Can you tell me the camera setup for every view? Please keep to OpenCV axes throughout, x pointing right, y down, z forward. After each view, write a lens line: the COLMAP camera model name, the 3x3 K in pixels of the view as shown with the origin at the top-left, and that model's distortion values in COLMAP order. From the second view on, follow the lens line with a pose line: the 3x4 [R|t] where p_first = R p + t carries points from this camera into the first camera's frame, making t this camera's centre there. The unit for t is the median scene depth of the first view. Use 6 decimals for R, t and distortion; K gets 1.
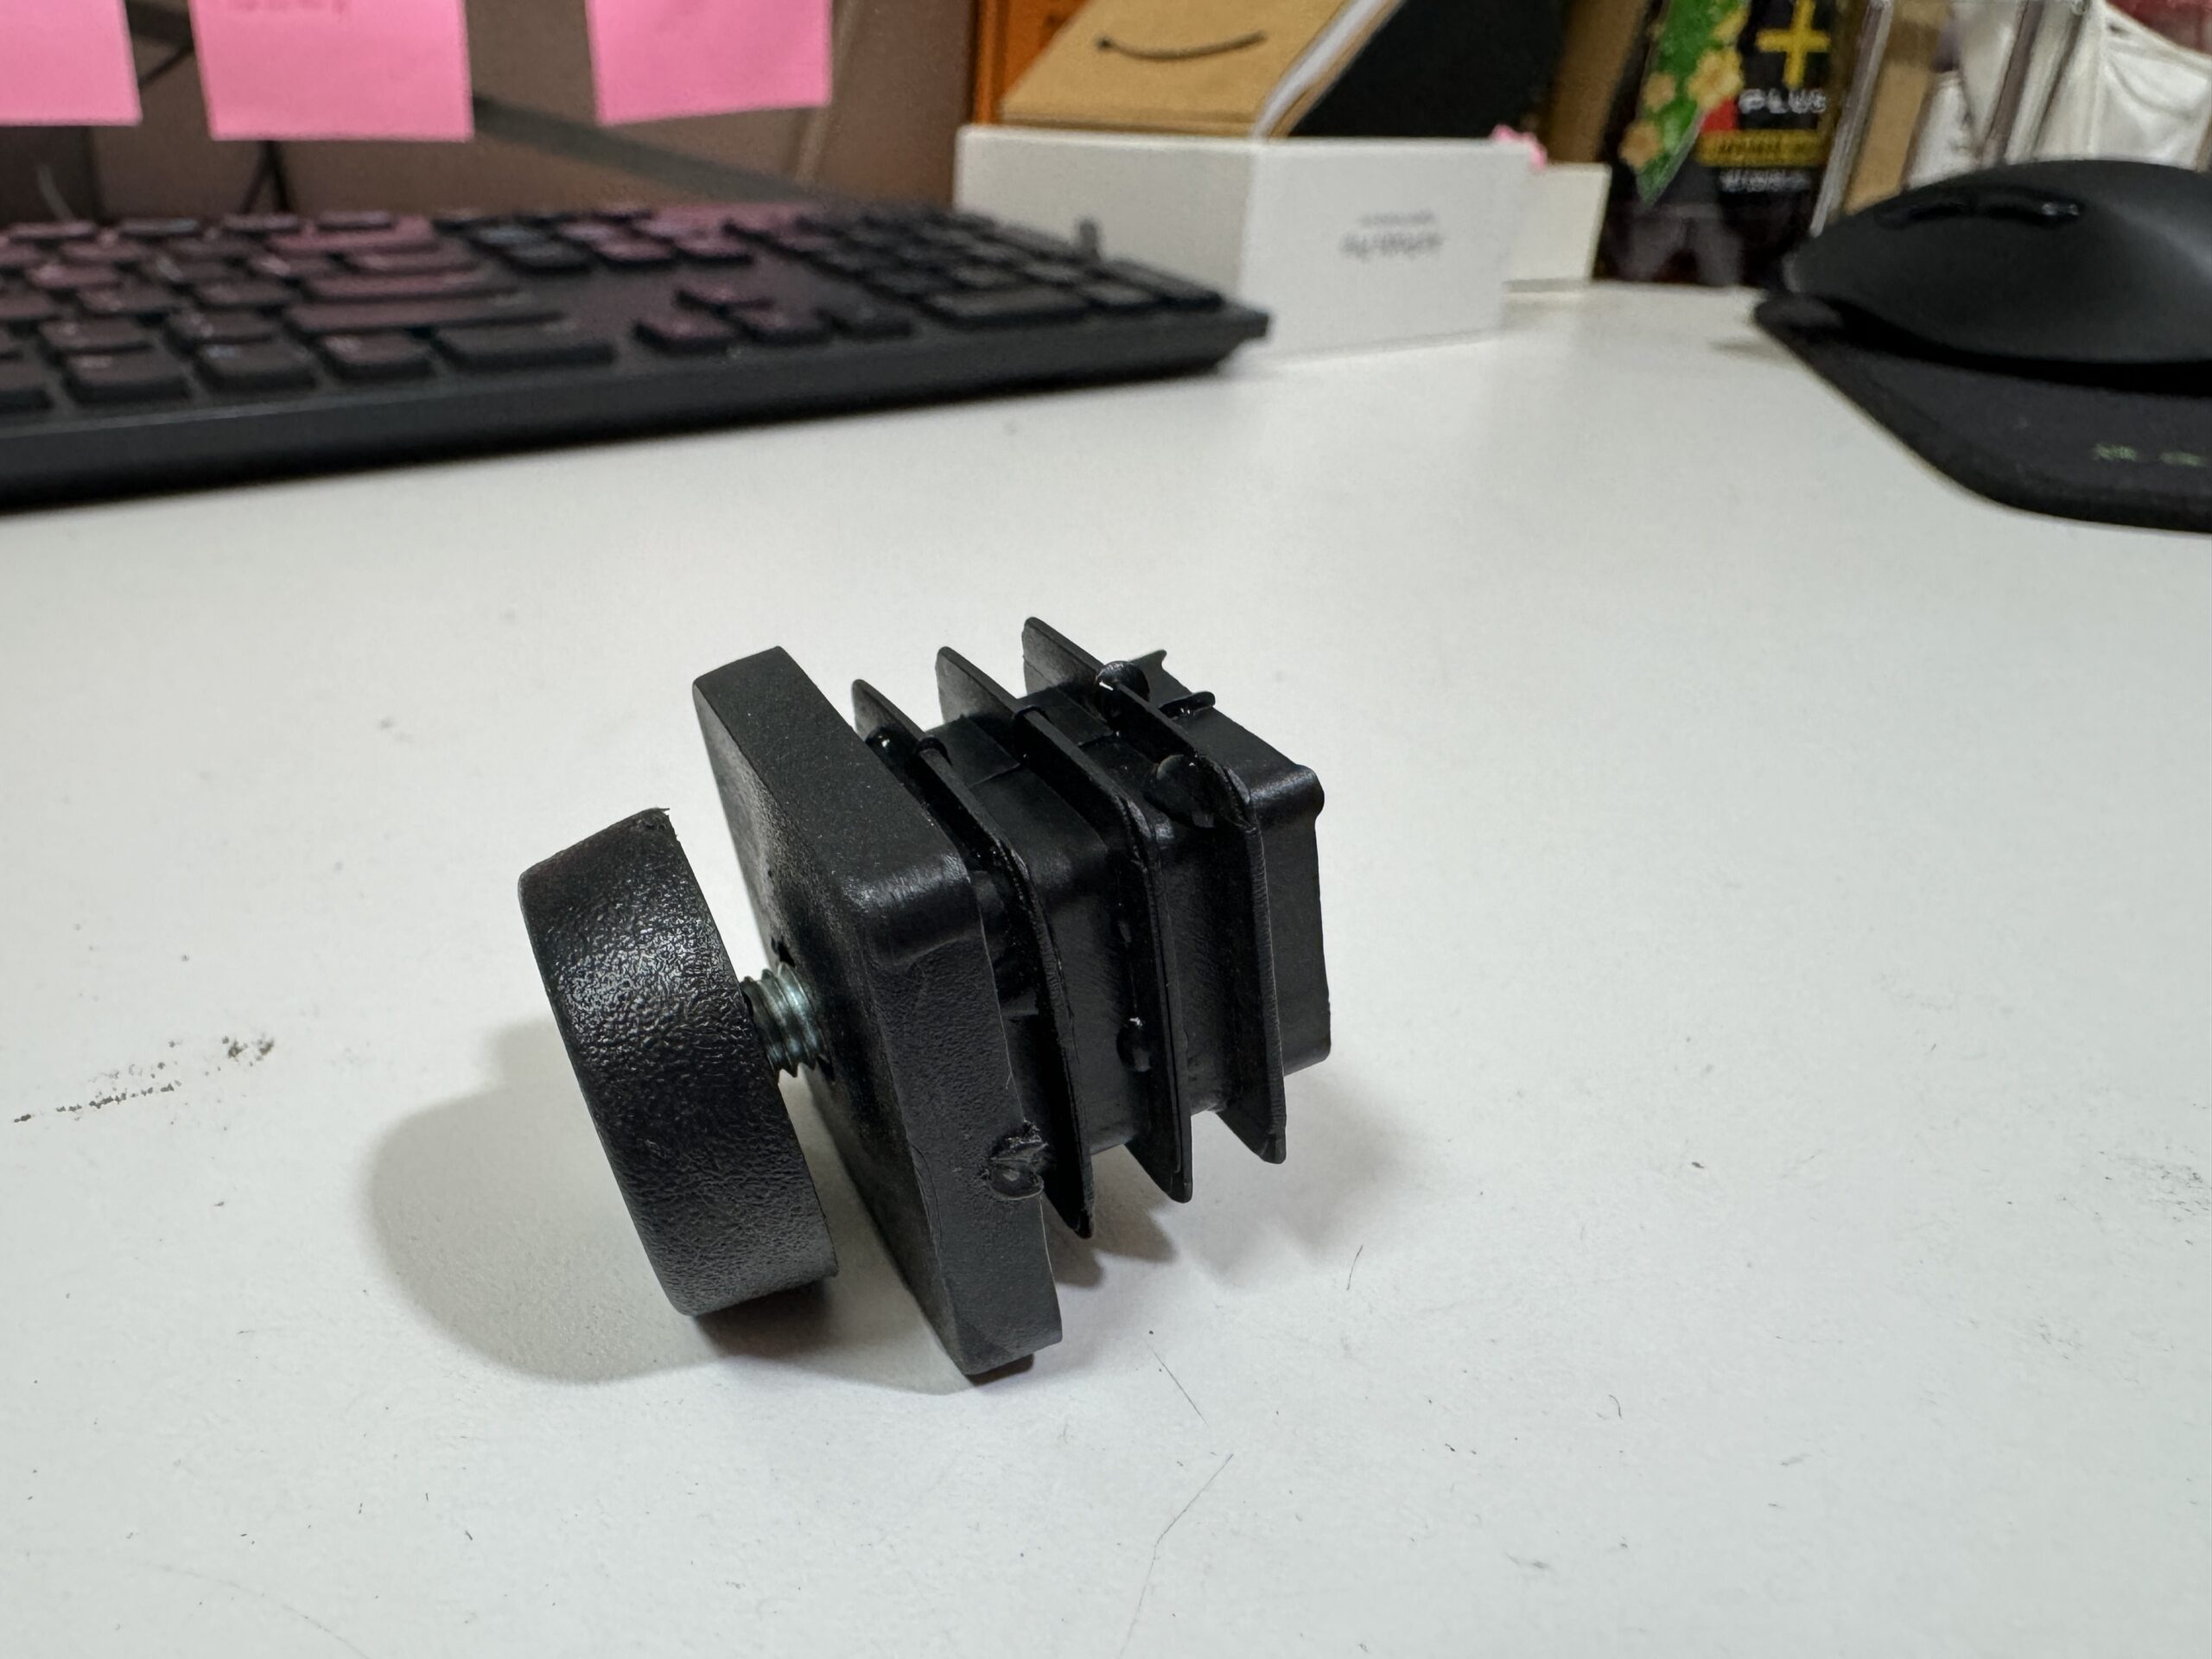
lens RADIAL K [[1586.3, 0, 1043.2], [0, 1586.3, 833.3], [0, 0, 1]] dist [-0.000135, 0.001601]
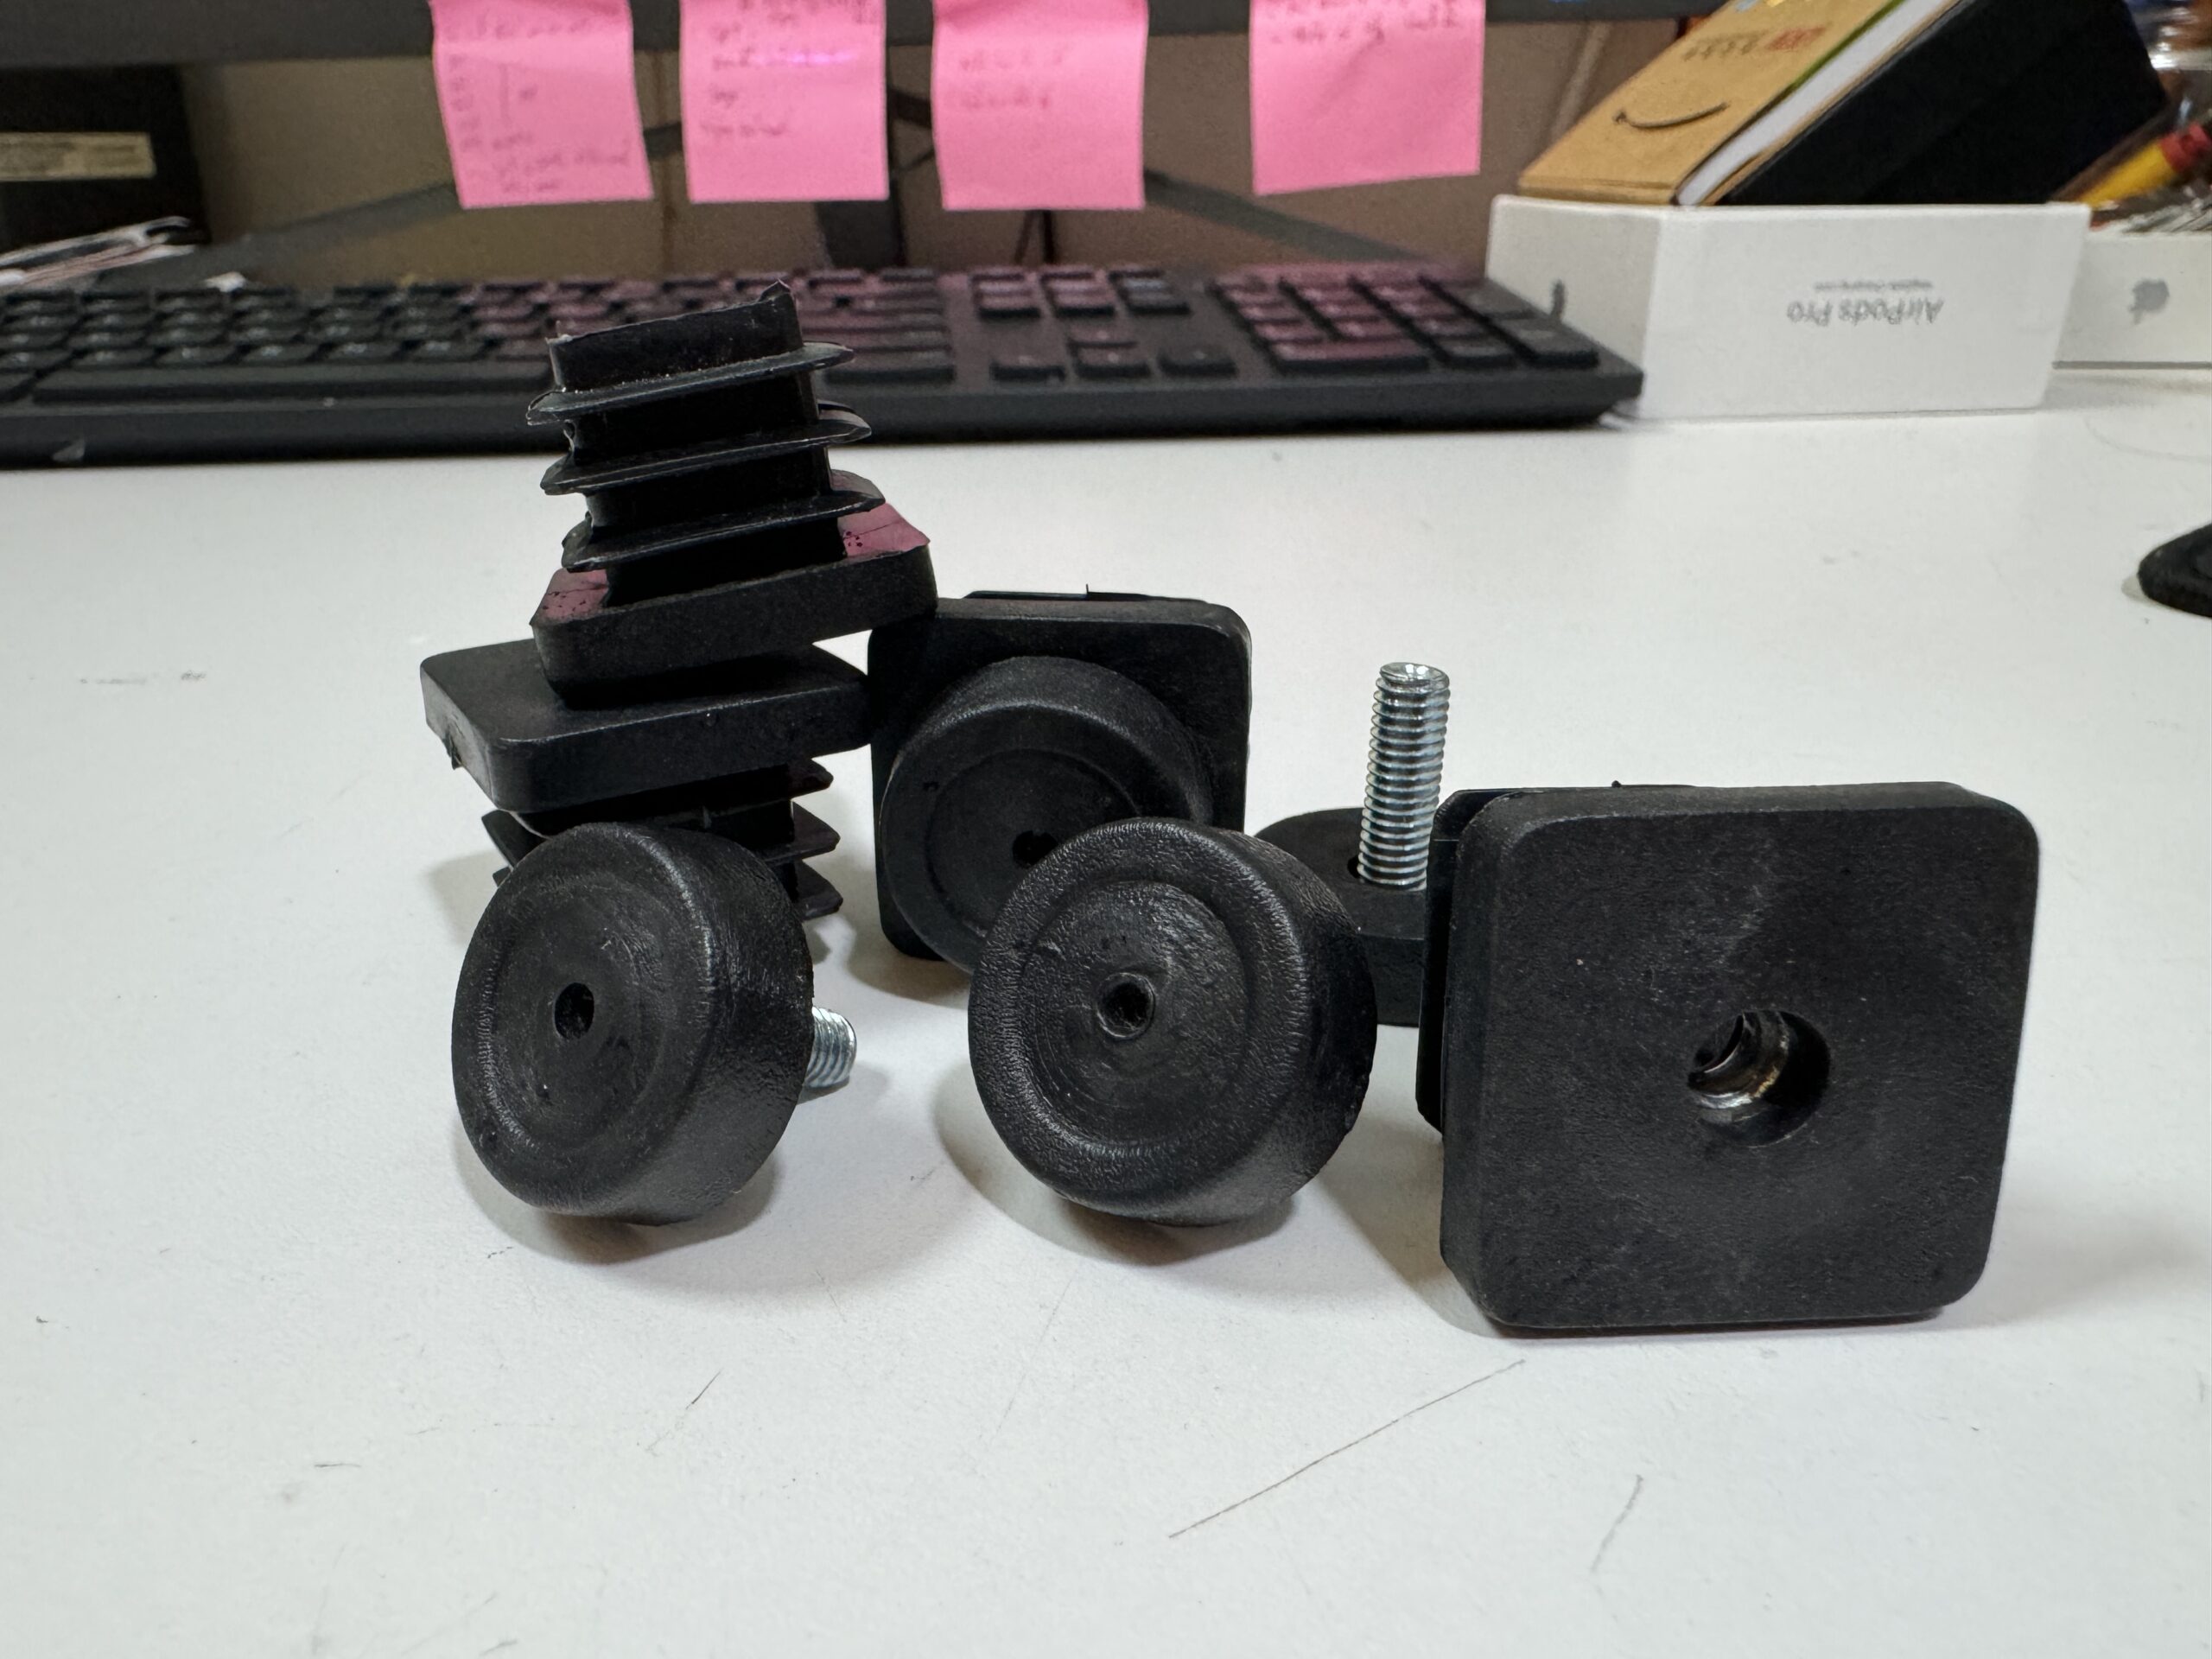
lens RADIAL K [[1586.3, 0, 1041.4], [0, 1586.3, 823.5], [0, 0, 1]] dist [-0.000135, 0.001601]
pose [[0.859651, 0.179879, -0.478167, 0.313861], [-0.197472, 0.980212, 0.013725, 0.023250], [0.471174, 0.082626, 0.878162, -0.066949]]
